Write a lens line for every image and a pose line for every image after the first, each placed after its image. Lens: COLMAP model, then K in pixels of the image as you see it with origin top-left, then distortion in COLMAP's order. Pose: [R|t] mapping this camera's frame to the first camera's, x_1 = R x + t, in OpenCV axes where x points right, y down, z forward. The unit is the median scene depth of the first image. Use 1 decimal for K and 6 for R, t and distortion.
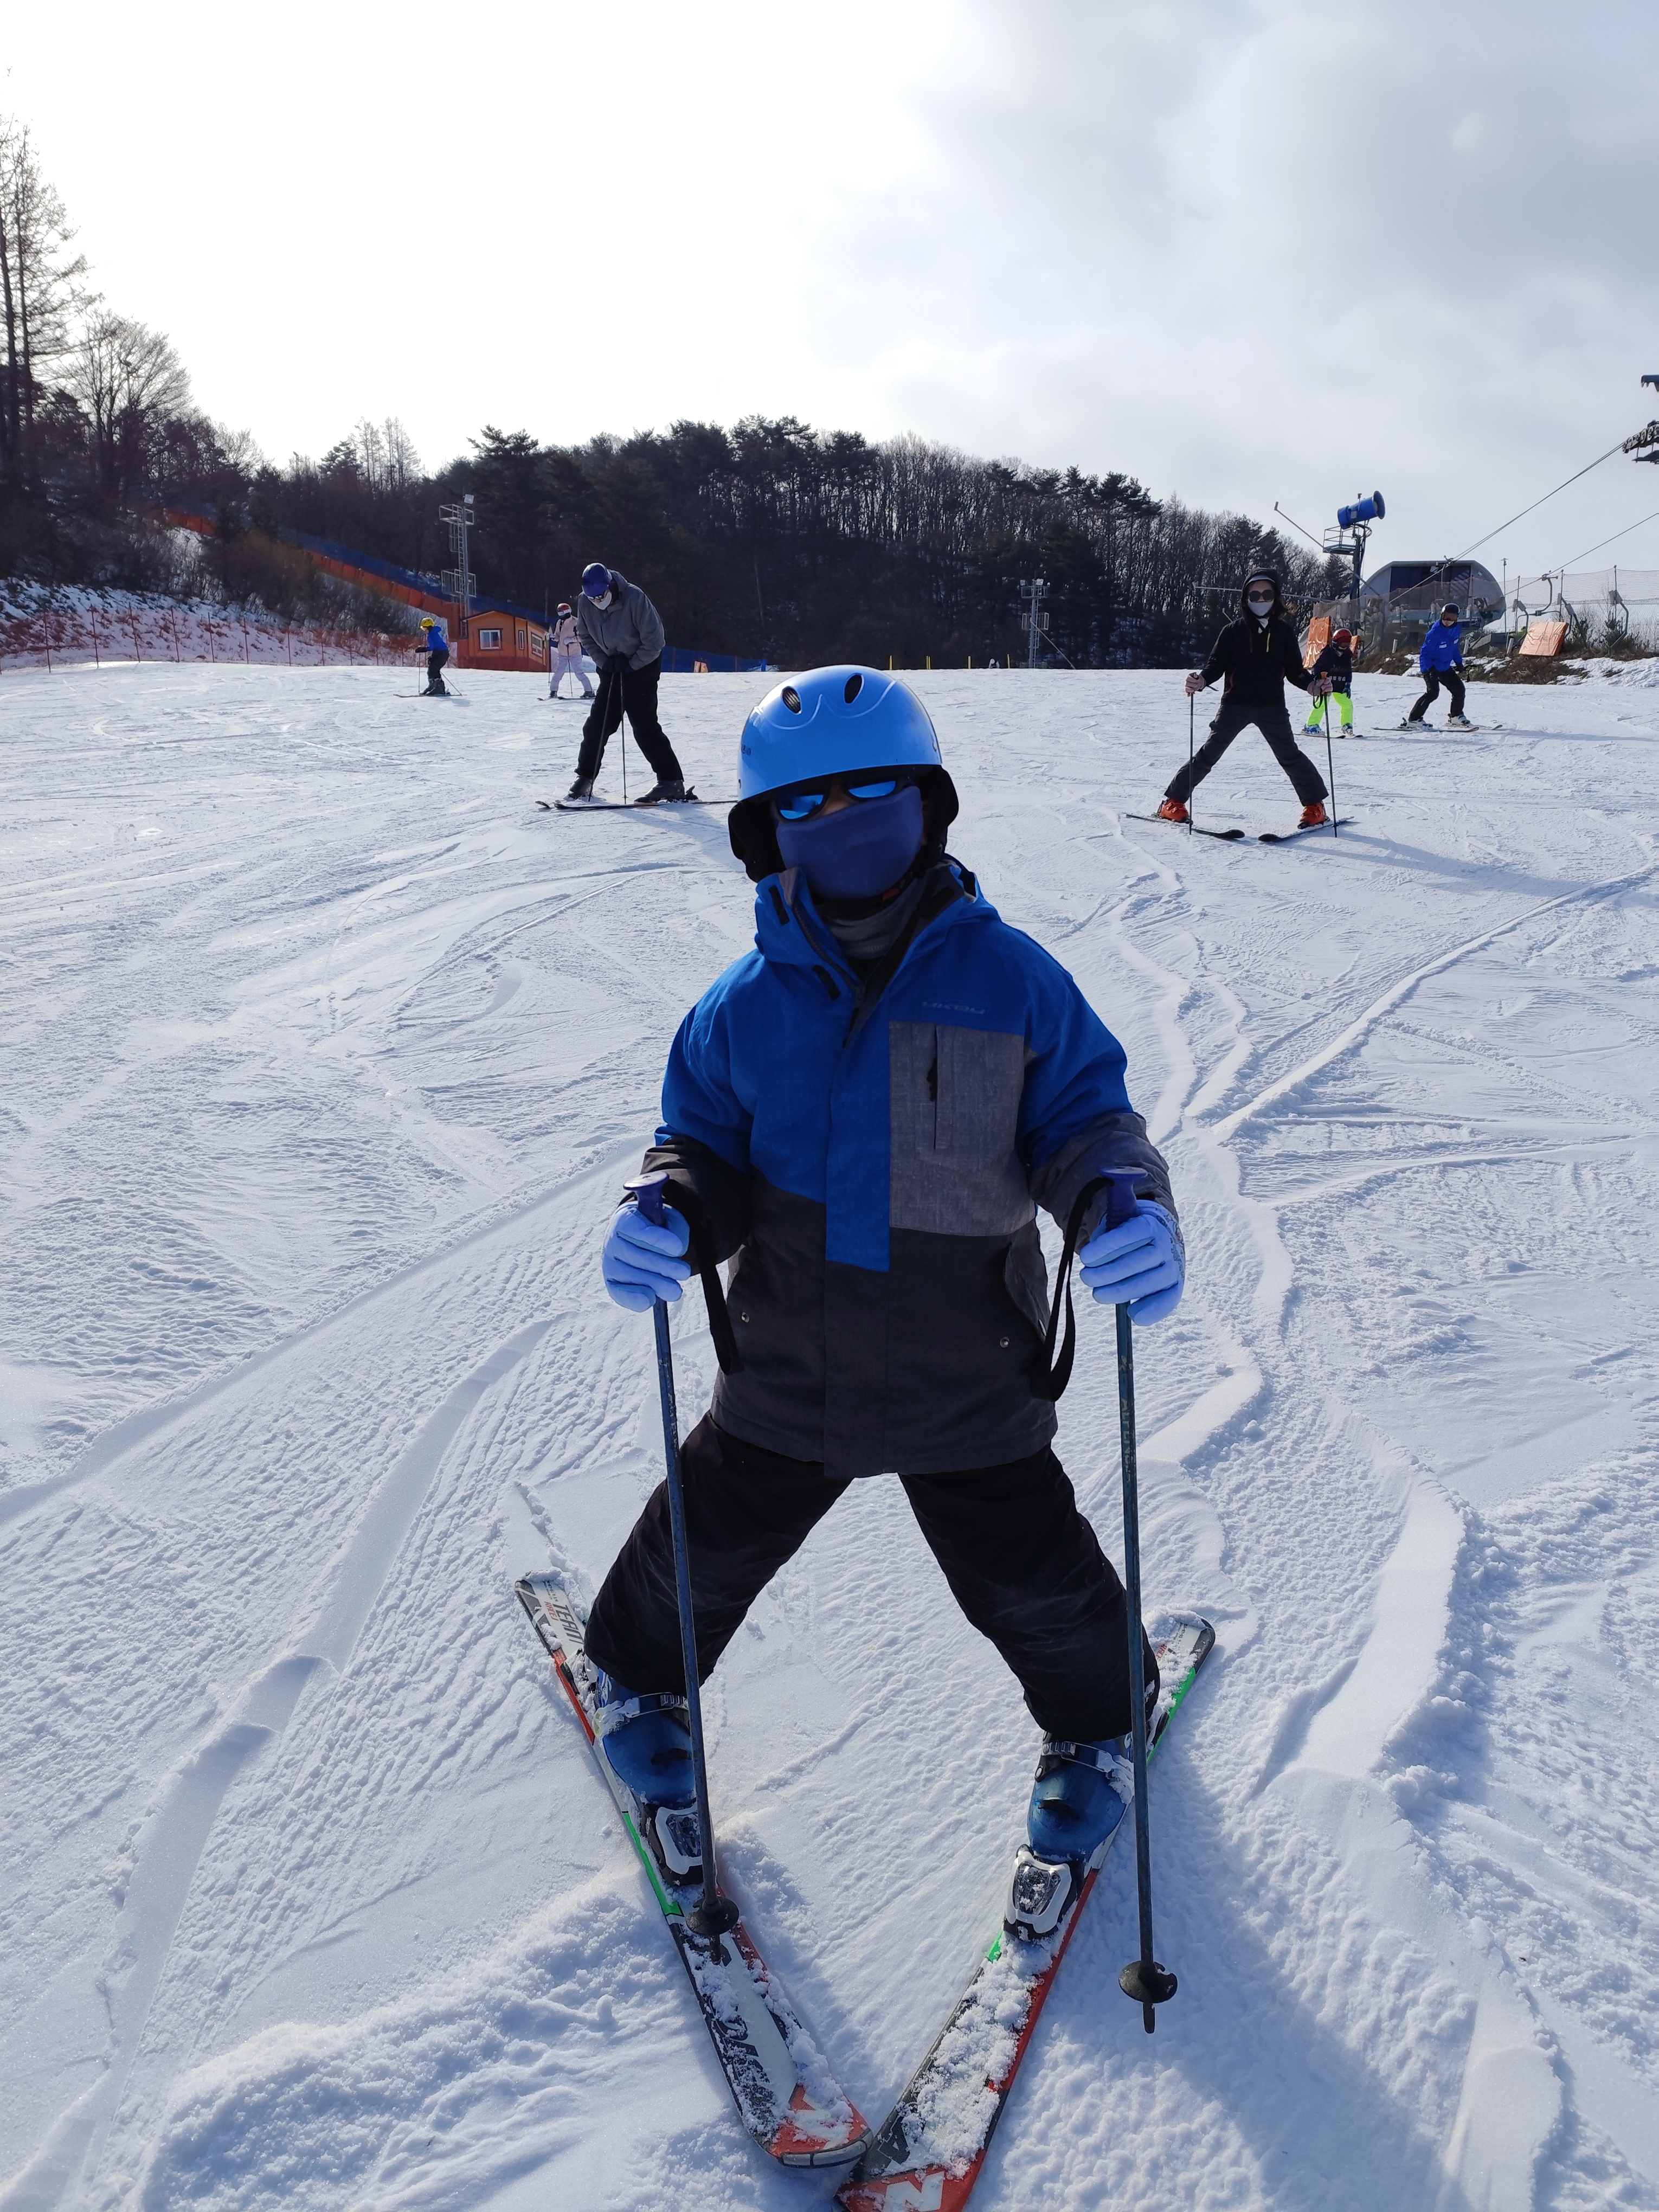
lens RADIAL K [[1465.3, 0, 851.8], [0, 1465.3, 1079.3], [0, 0, 1]] dist [0.050701, -0.045136]
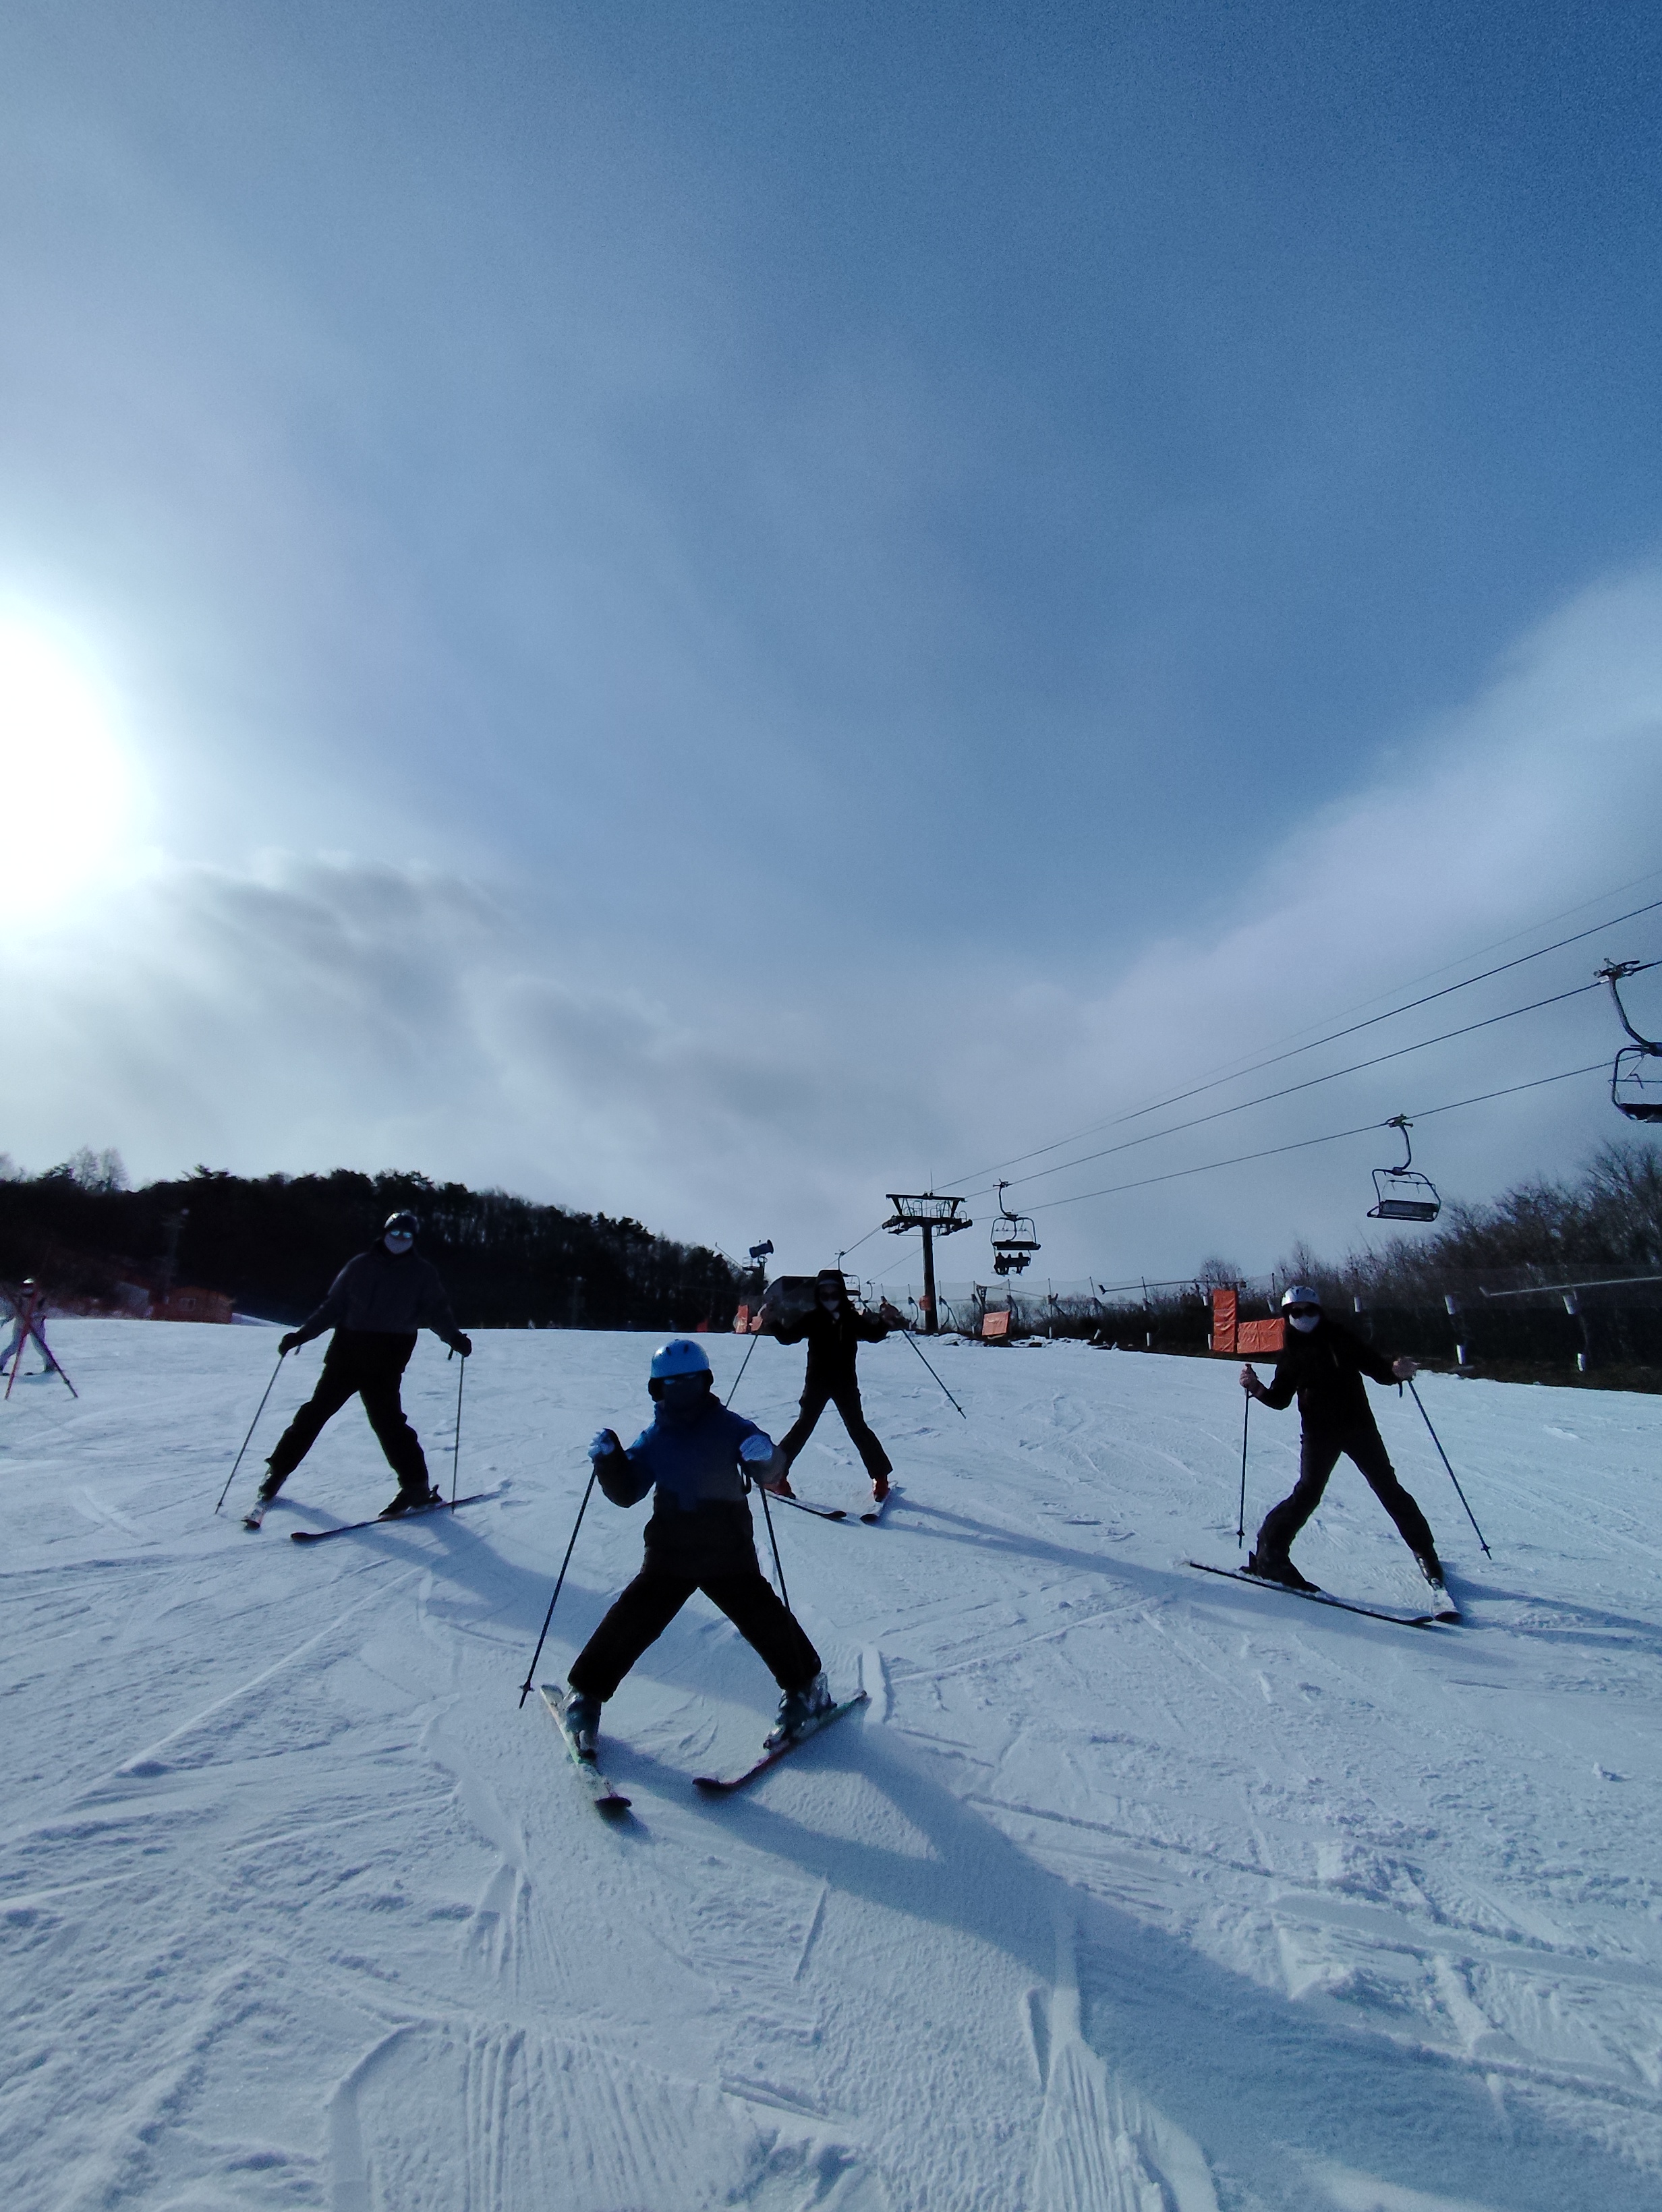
lens RADIAL K [[990.6, 0, 830.2], [0, 990.6, 1118.8], [0, 0, 1]] dist [-0.012196, -0.001166]
pose [[0.932331, 0.089612, 0.350326, -0.020425], [0.084452, 0.888054, -0.451916, 0.033729], [-0.351606, 0.450921, 0.820392, -0.106904]]
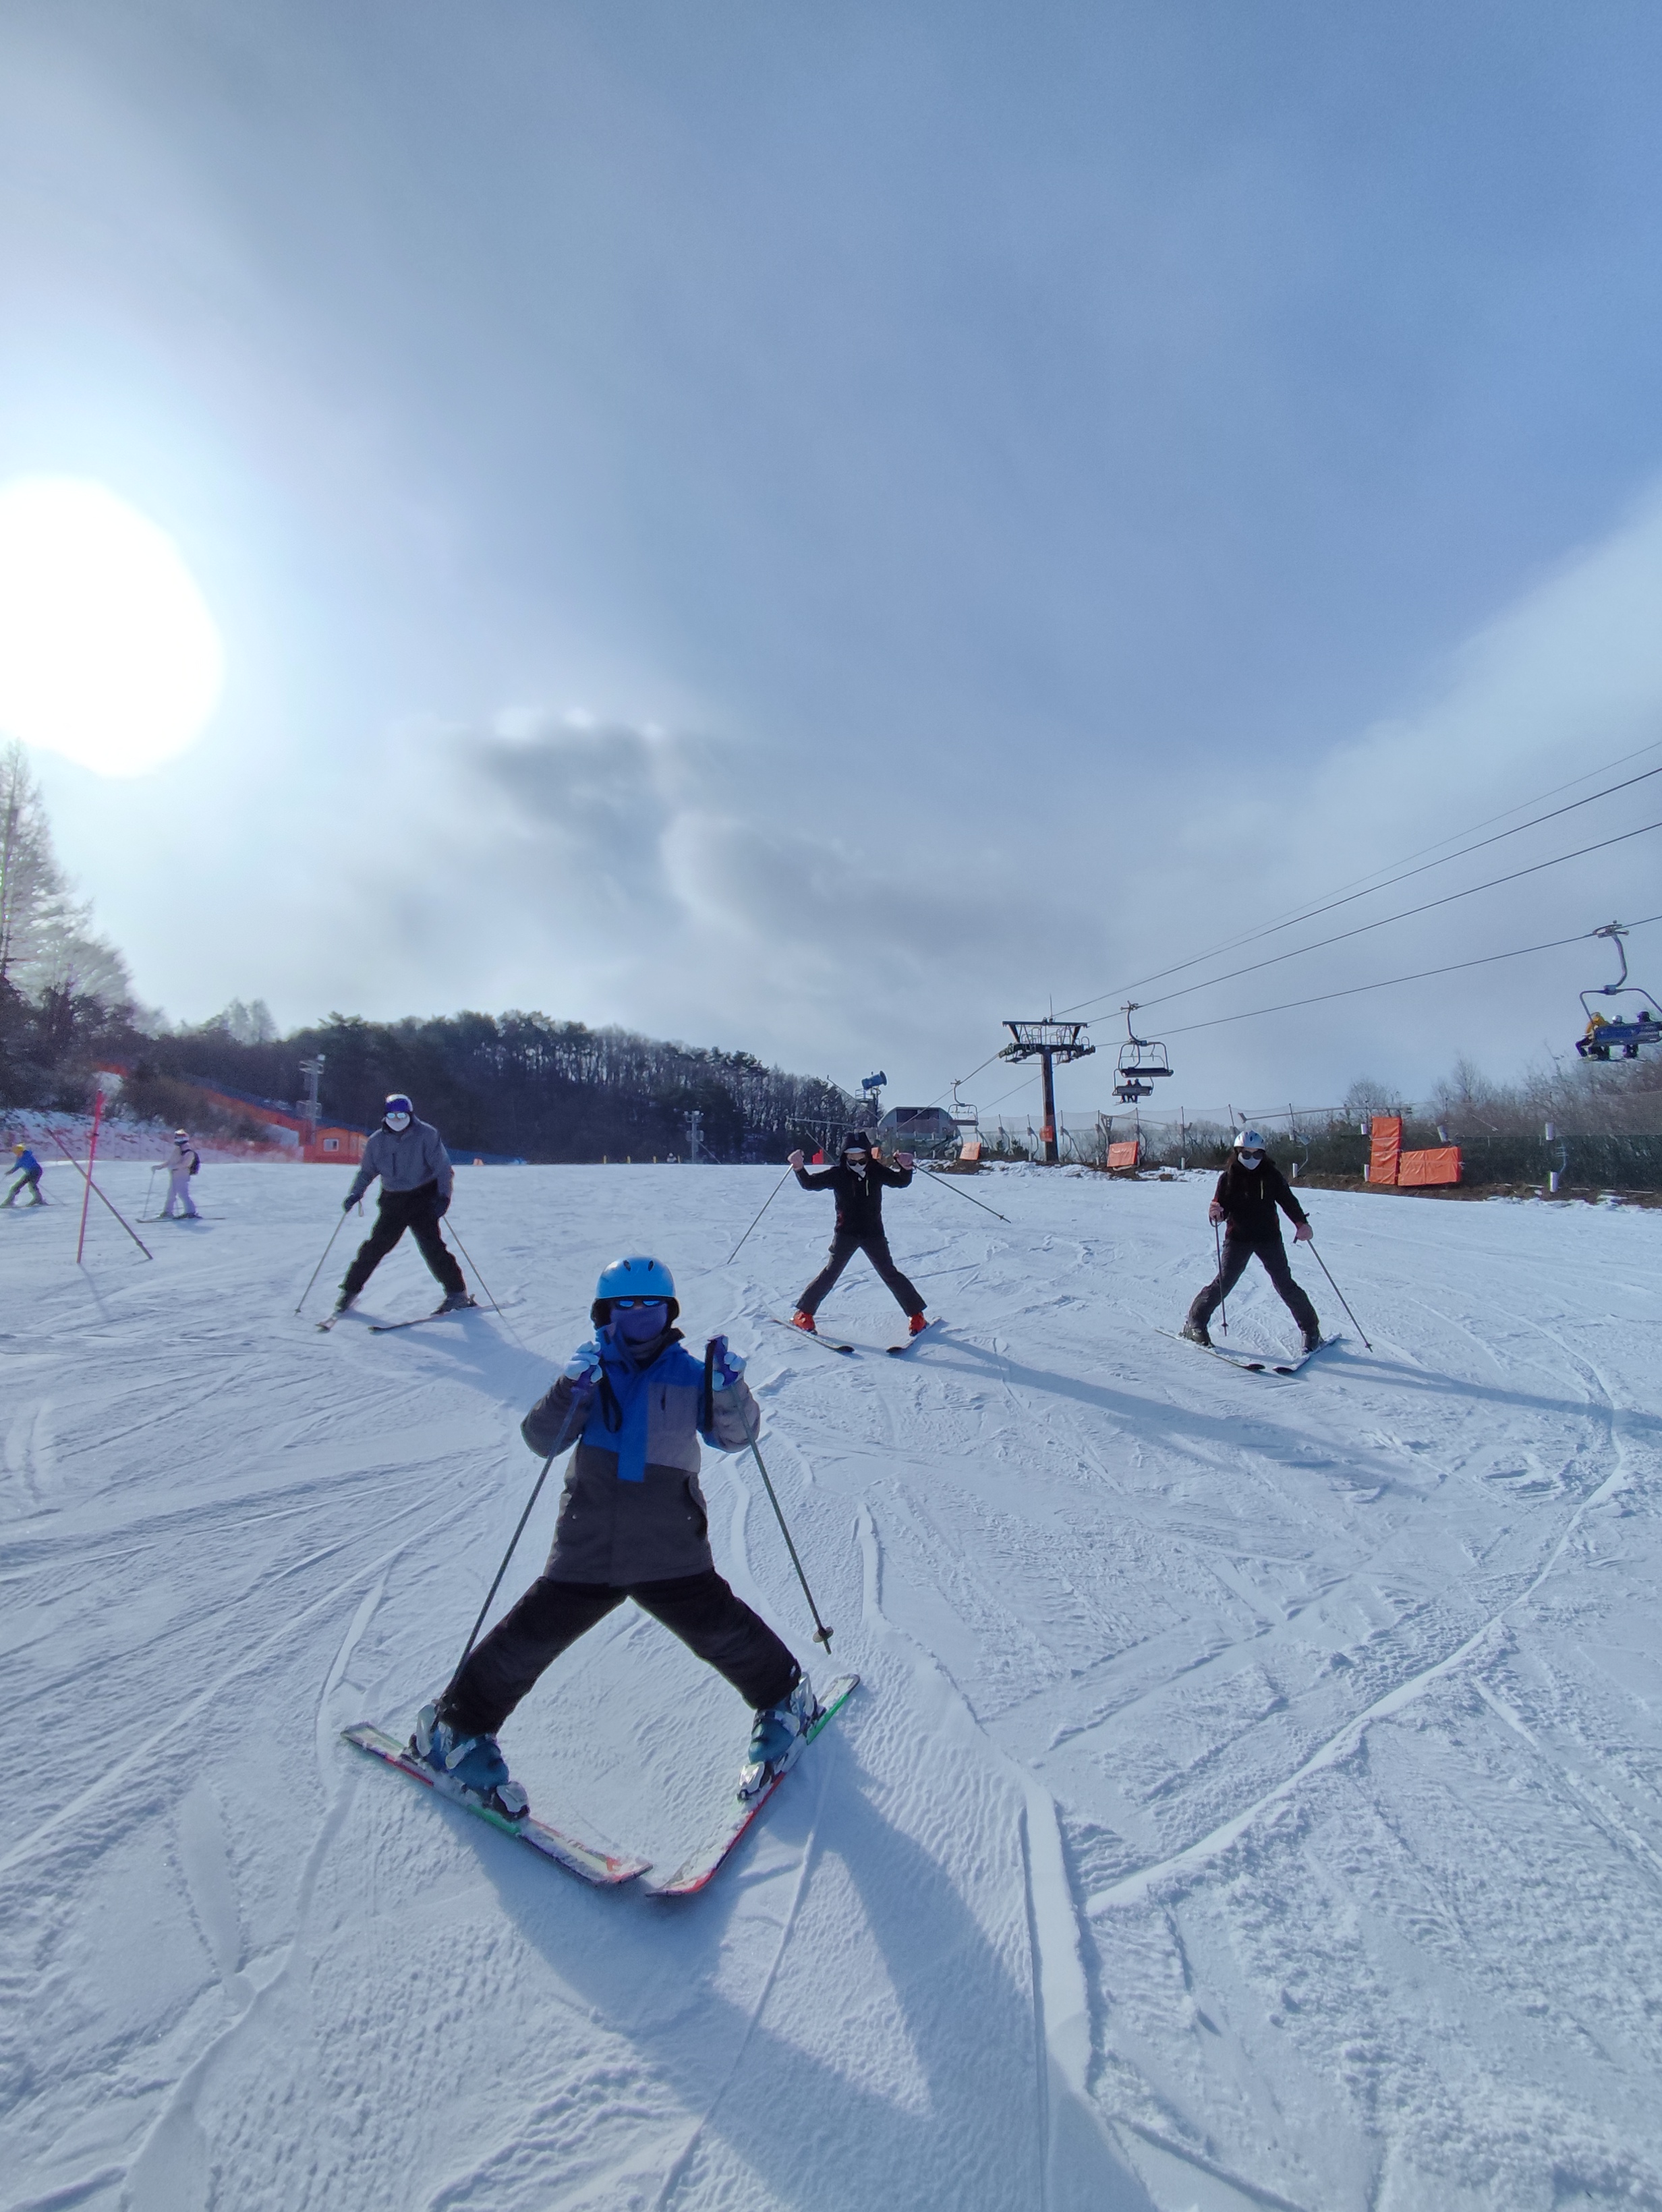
lens RADIAL K [[990.6, 0, 830.2], [0, 990.6, 1118.8], [0, 0, 1]] dist [-0.012196, -0.001166]
pose [[0.967990, 0.012776, 0.250663, -0.007474], [0.065970, 0.950637, -0.303210, 0.019504], [-0.242163, 0.310041, 0.919365, -0.074129]]
